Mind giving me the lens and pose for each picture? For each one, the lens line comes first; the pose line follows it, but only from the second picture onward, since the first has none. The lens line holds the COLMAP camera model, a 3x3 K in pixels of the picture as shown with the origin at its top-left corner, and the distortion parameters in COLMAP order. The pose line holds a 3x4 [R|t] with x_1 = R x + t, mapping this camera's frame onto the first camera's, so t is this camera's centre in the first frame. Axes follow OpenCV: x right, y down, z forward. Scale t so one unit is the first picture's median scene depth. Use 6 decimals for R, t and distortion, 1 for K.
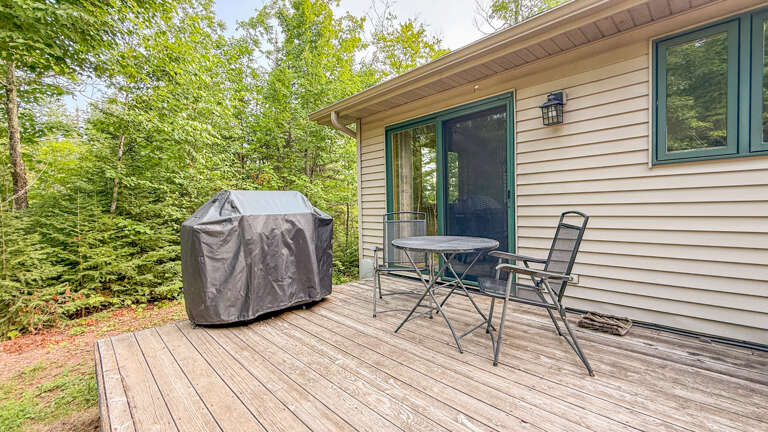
lens RADIAL K [[321.9, 0, 386.4], [0, 321.9, 216.4], [0, 0, 1]] dist [-0.000545, -0.000344]
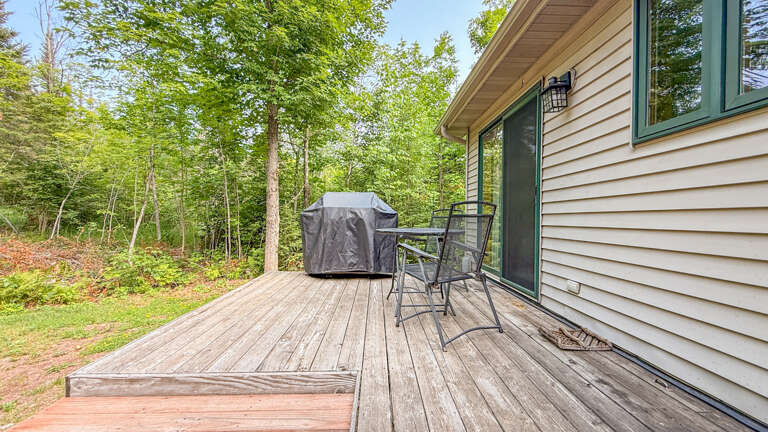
lens RADIAL K [[321.9, 0, 388.3], [0, 321.9, 217.8], [0, 0, 1]] dist [-0.000545, -0.000344]
pose [[0.740007, 0.030460, -0.671909, 0.884087], [-0.049997, 0.998701, -0.009789, 0.050109], [0.670738, 0.040838, 0.740569, 0.041689]]
